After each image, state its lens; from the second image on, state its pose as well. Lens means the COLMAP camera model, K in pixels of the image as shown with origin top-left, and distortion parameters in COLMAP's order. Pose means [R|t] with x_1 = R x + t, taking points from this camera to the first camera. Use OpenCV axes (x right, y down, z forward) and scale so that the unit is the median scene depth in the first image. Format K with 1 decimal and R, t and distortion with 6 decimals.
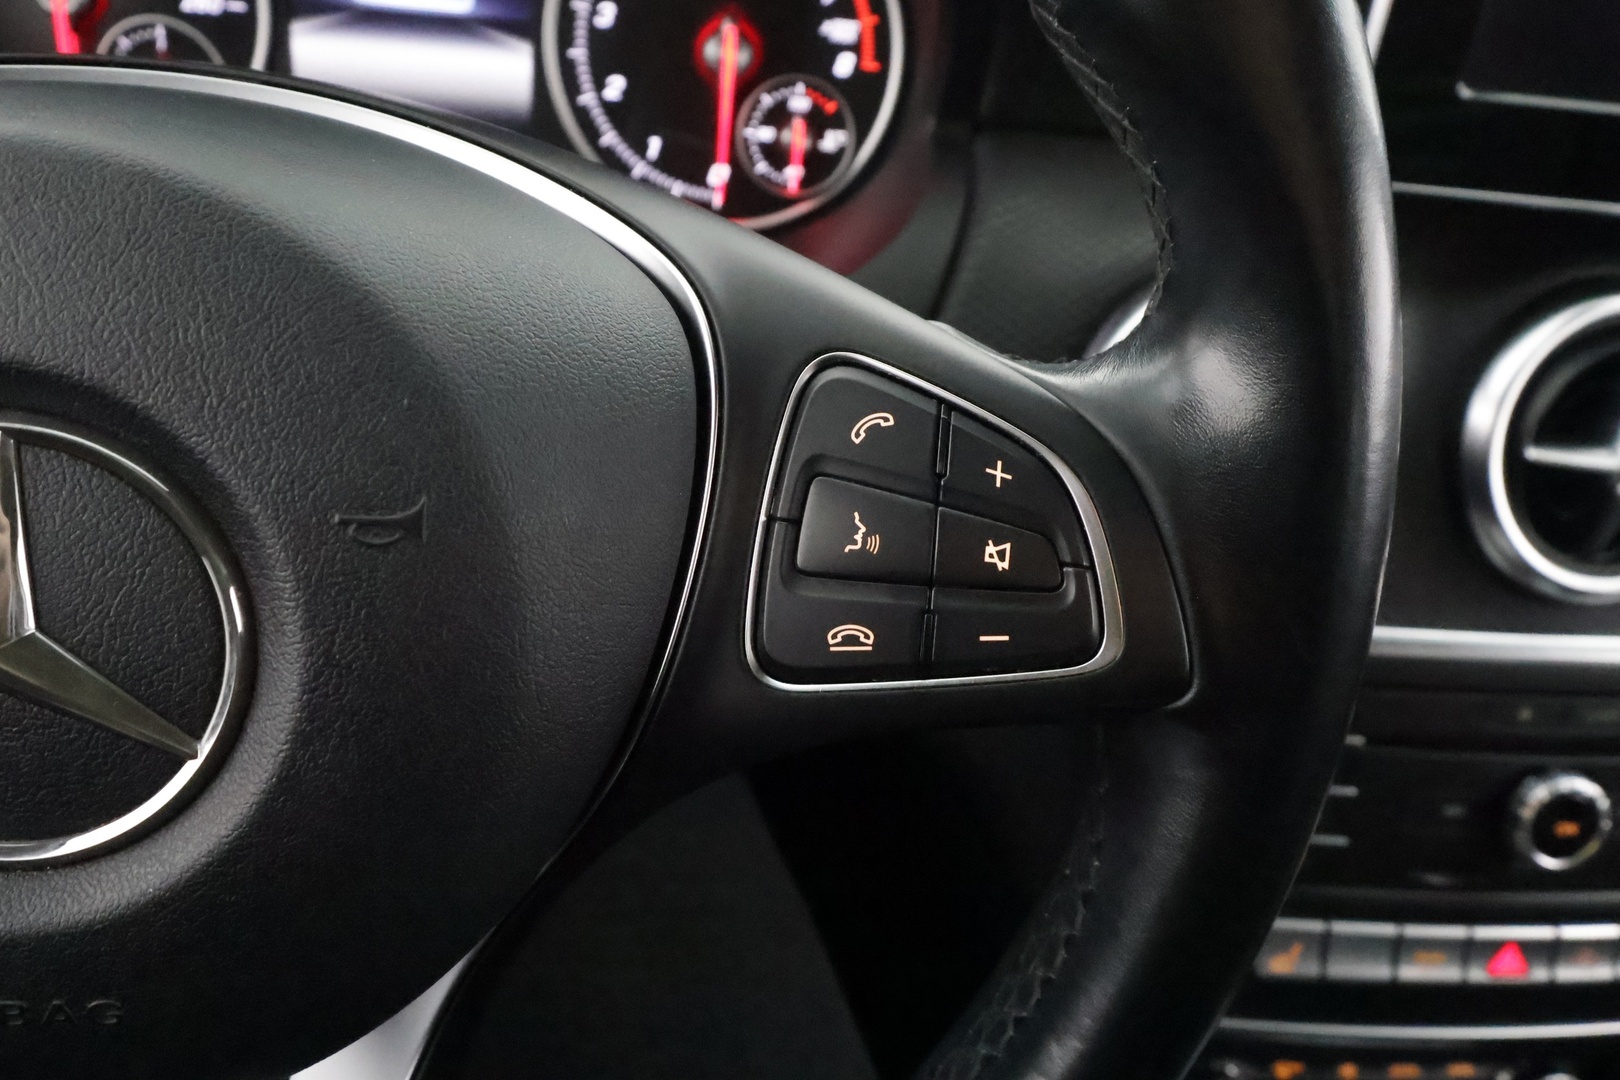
lens RADIAL K [[1300.8, 0, 793.8], [0, 1300.8, 577.1], [0, 0, 1]] dist [-0.011249, -0.000227]
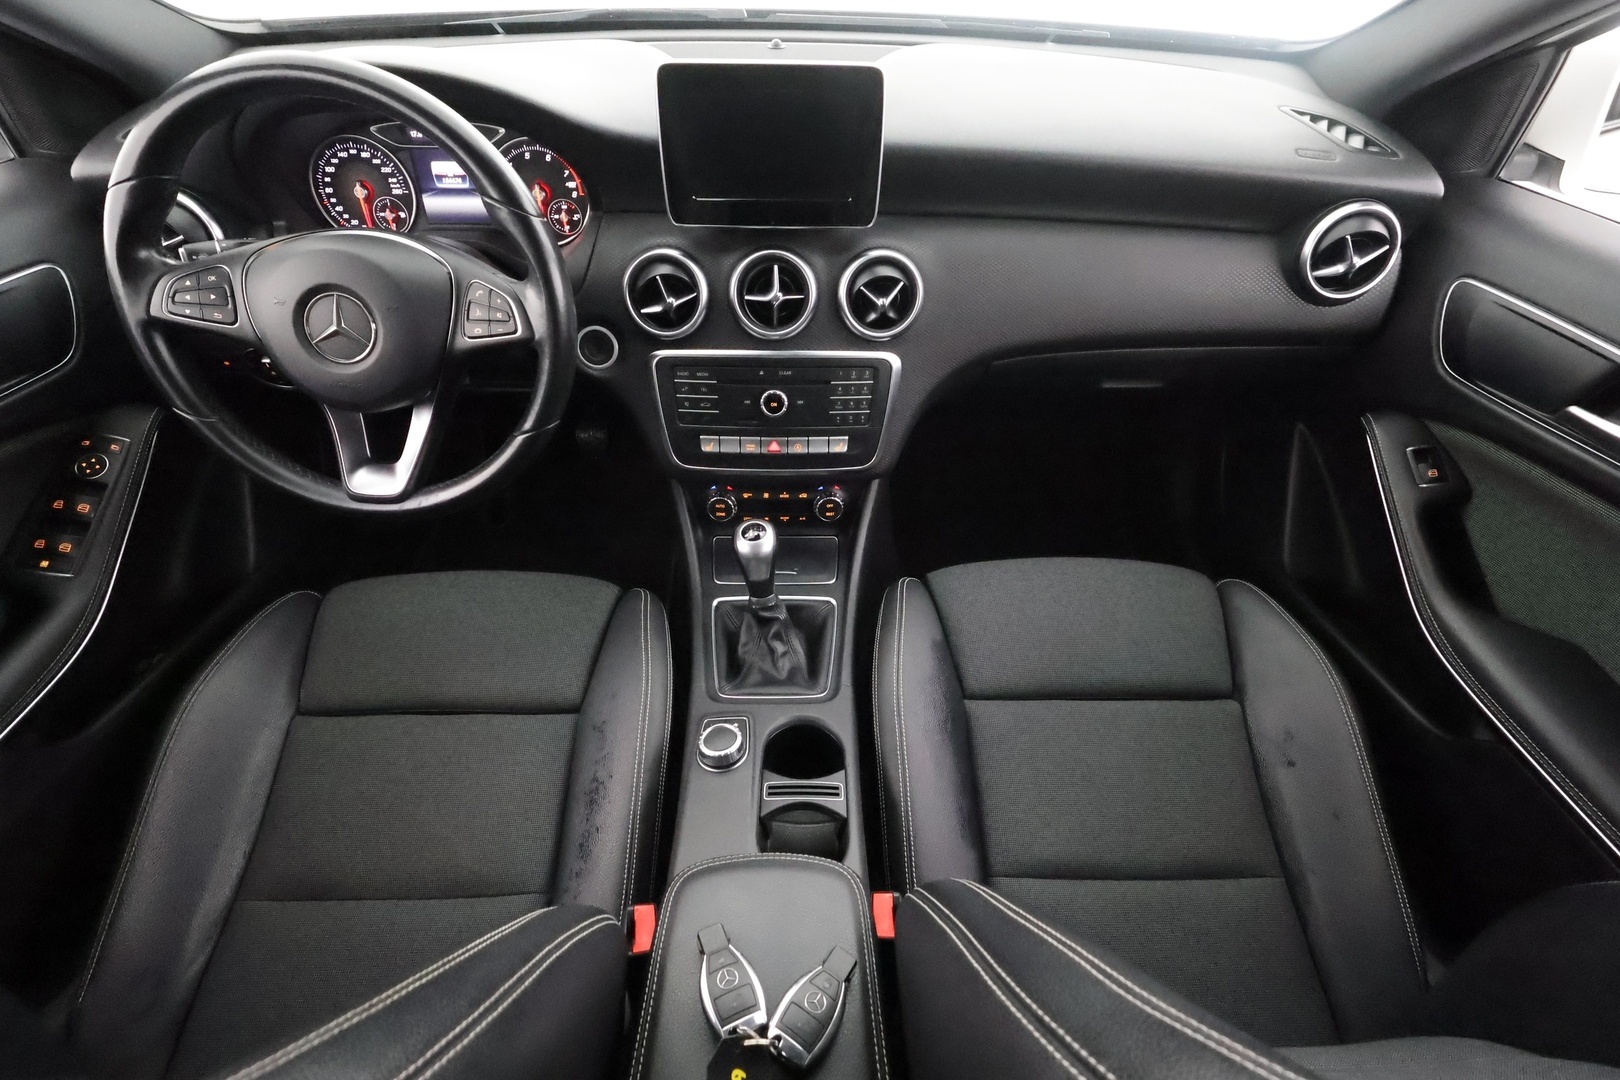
lens RADIAL K [[751.8, 0, 810.0], [0, 751.8, 540.0], [0, 0, 1]] dist [-0.002659, 0.001160]
pose [[0.994039, -0.021500, -0.106885, 0.885050], [0.037807, 0.987506, 0.152976, 0.242494], [0.102261, -0.156105, 0.982433, -1.088381]]
